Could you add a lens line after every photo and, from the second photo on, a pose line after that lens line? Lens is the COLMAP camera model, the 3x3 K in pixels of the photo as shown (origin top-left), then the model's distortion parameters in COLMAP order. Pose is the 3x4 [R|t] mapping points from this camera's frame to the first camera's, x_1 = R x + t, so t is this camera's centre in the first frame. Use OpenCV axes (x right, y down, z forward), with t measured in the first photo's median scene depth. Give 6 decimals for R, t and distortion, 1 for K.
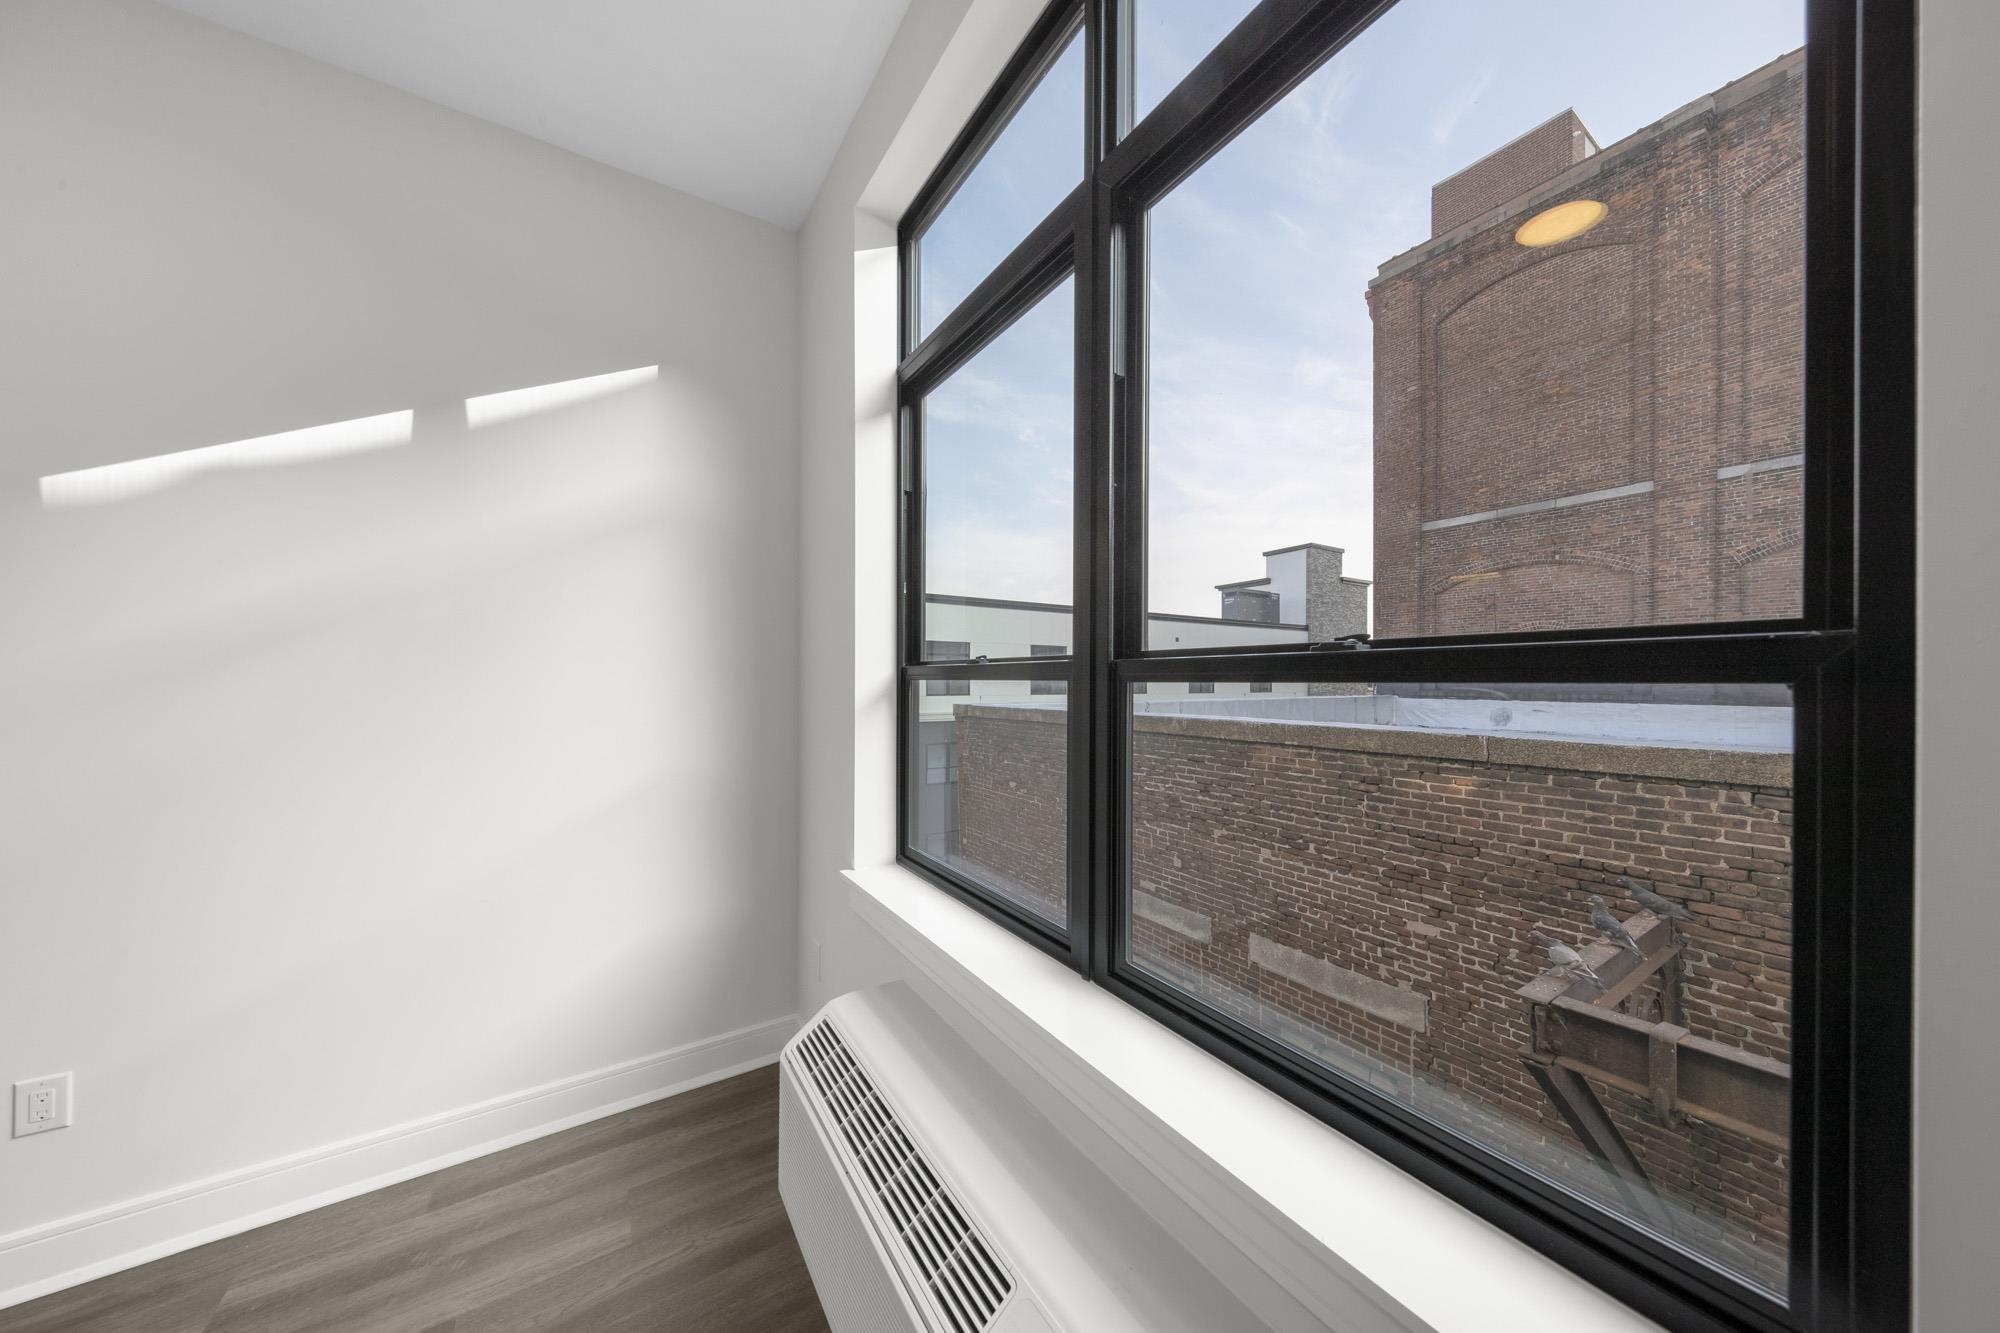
lens RADIAL K [[638.7, 0, 997.8], [0, 638.7, 680.4], [0, 0, 1]] dist [0.005041, -0.001239]
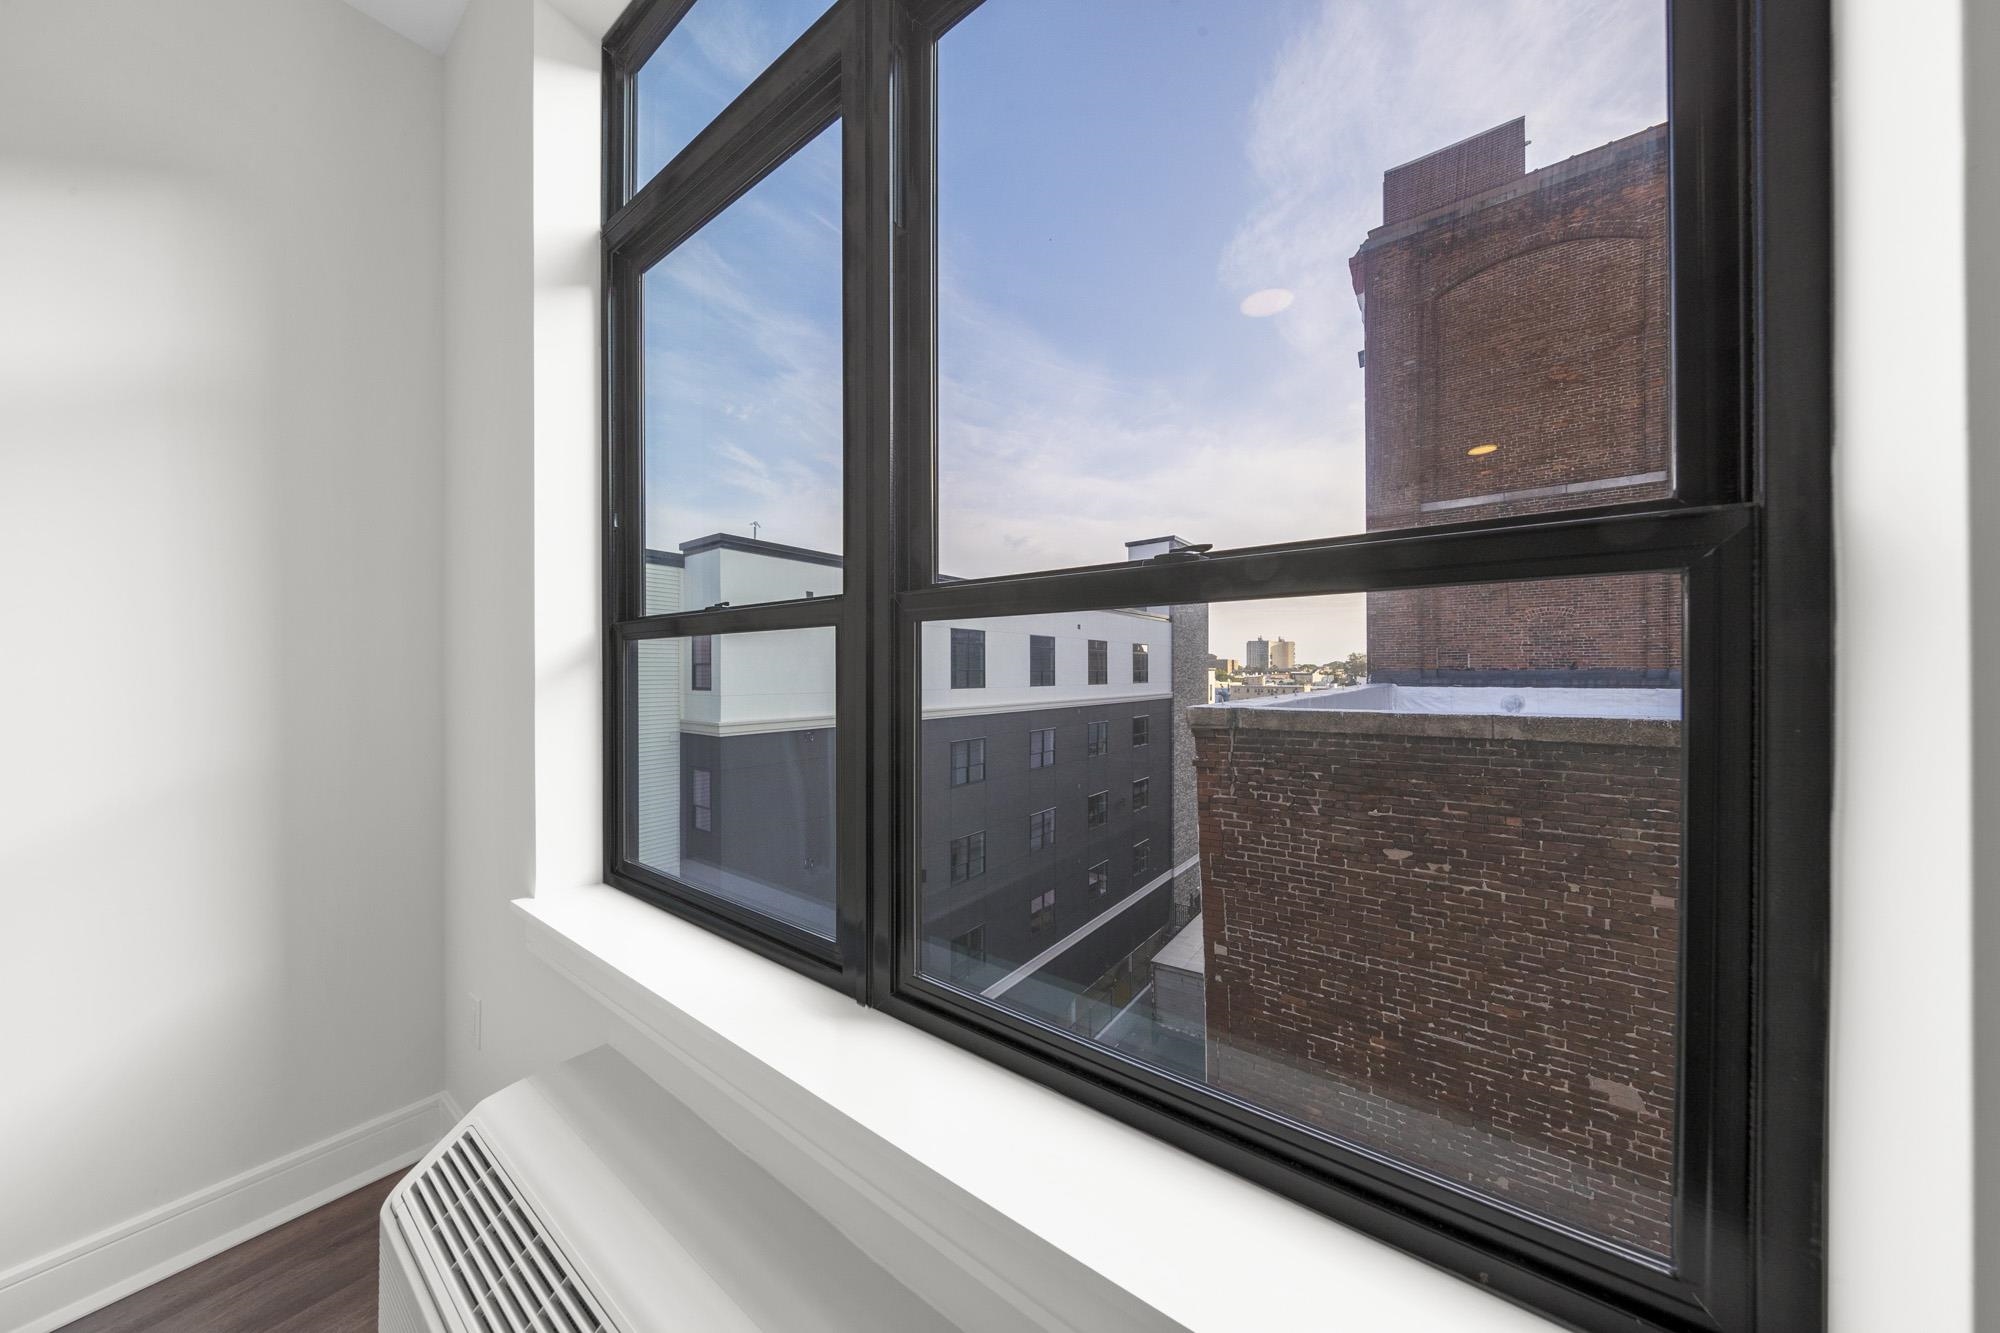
lens RADIAL K [[638.7, 0, 1008.5], [0, 638.7, 671.9], [0, 0, 1]] dist [0.005041, -0.001239]
pose [[0.920448, -0.006802, 0.390806, -0.305866], [0.008453, 0.999961, -0.002505, 0.003146], [-0.390773, 0.005610, 0.920470, 0.408985]]
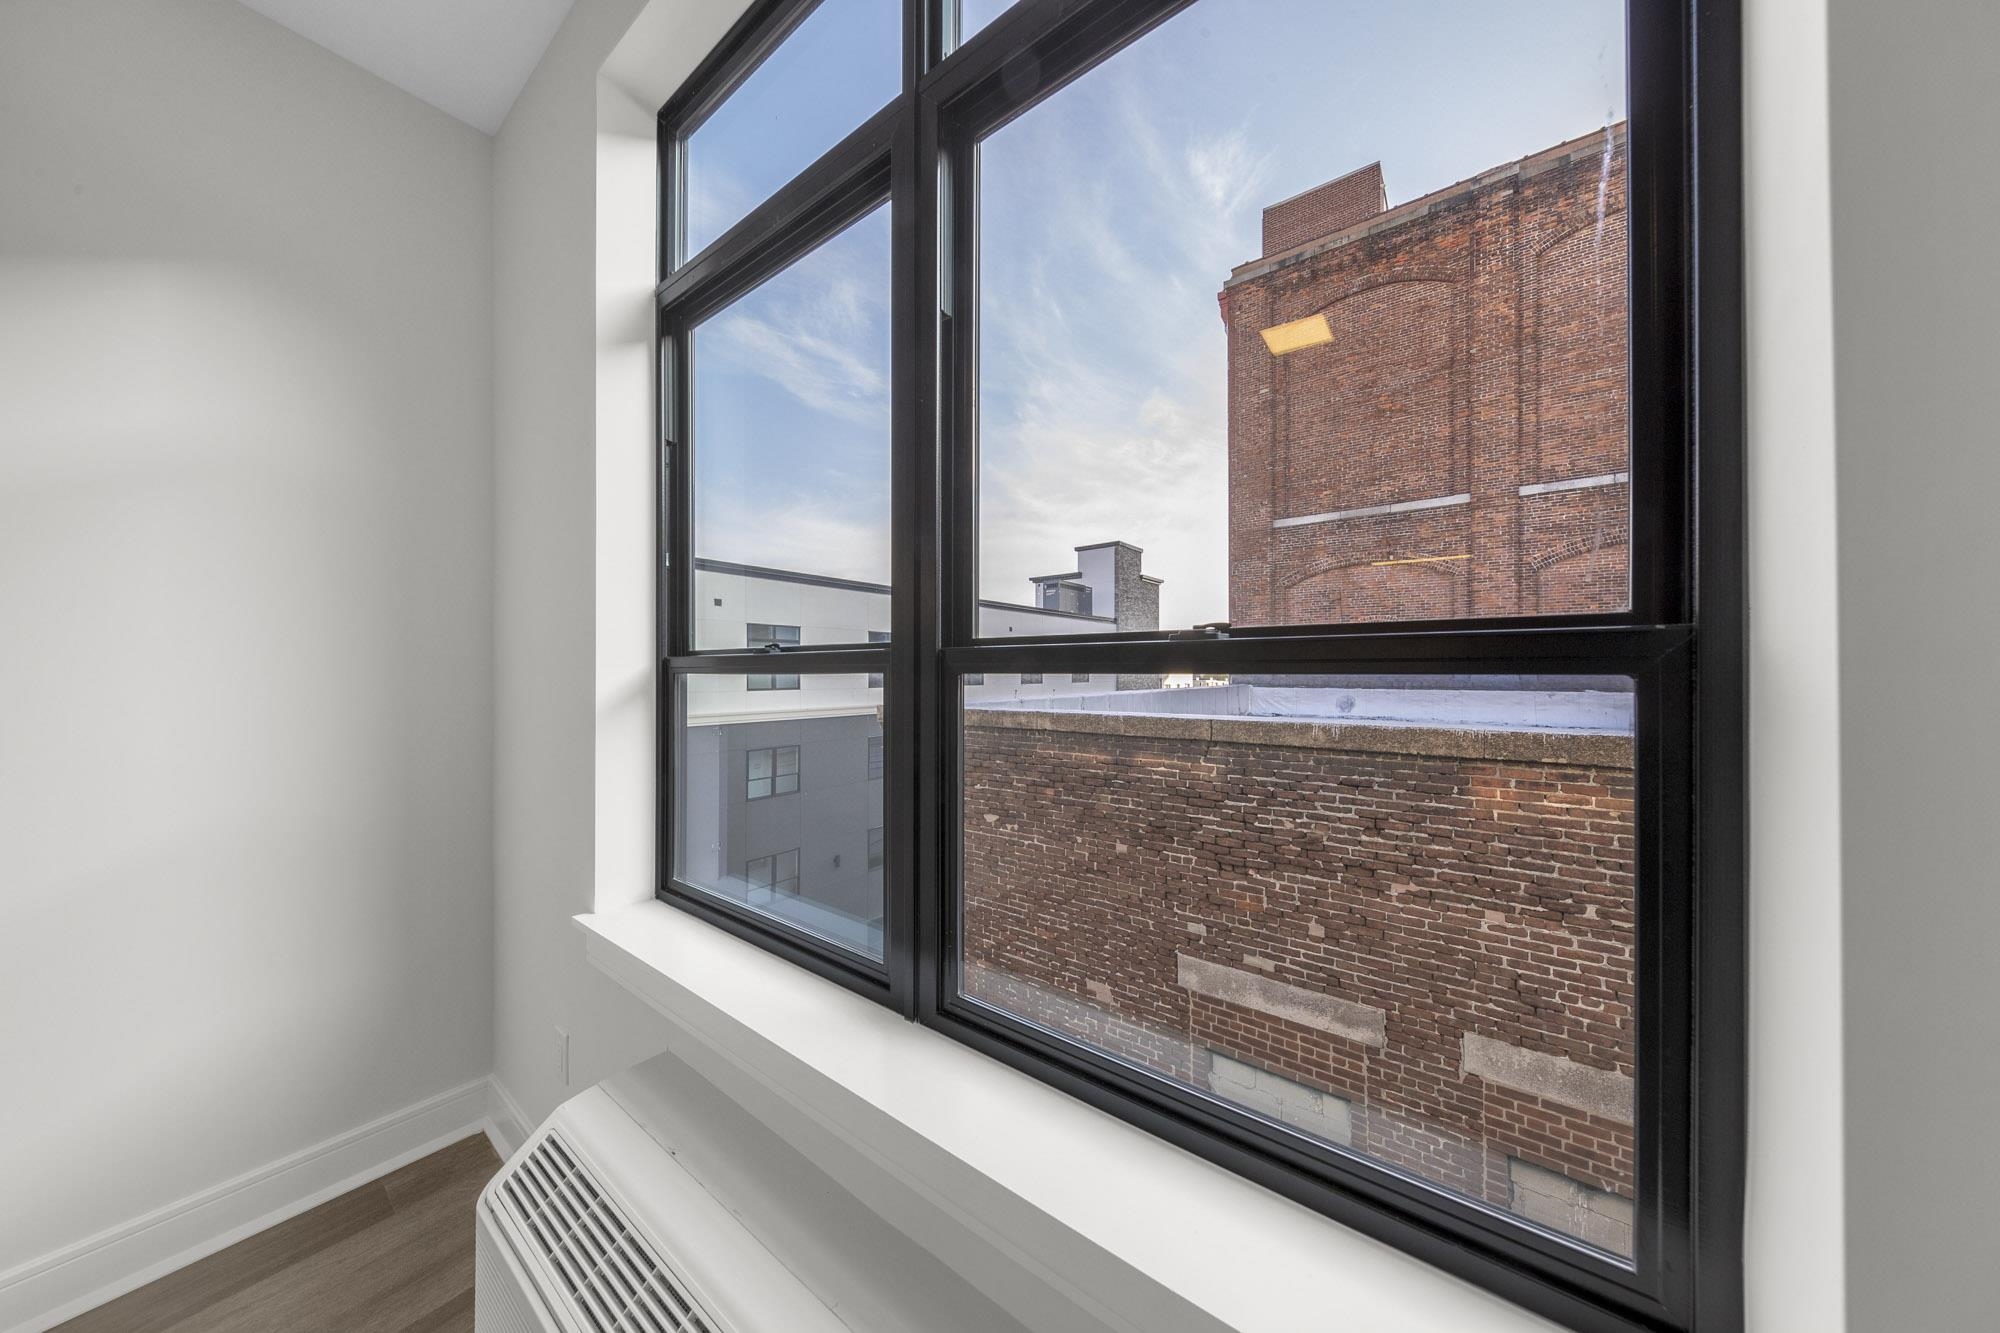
lens RADIAL K [[638.7, 0, 1007.0], [0, 638.7, 669.4], [0, 0, 1]] dist [0.005041, -0.001239]
pose [[0.927350, -0.002402, 0.374188, -0.139118], [0.004134, 0.999984, -0.003827, -0.000367], [-0.374173, 0.005096, 0.927345, 0.226197]]
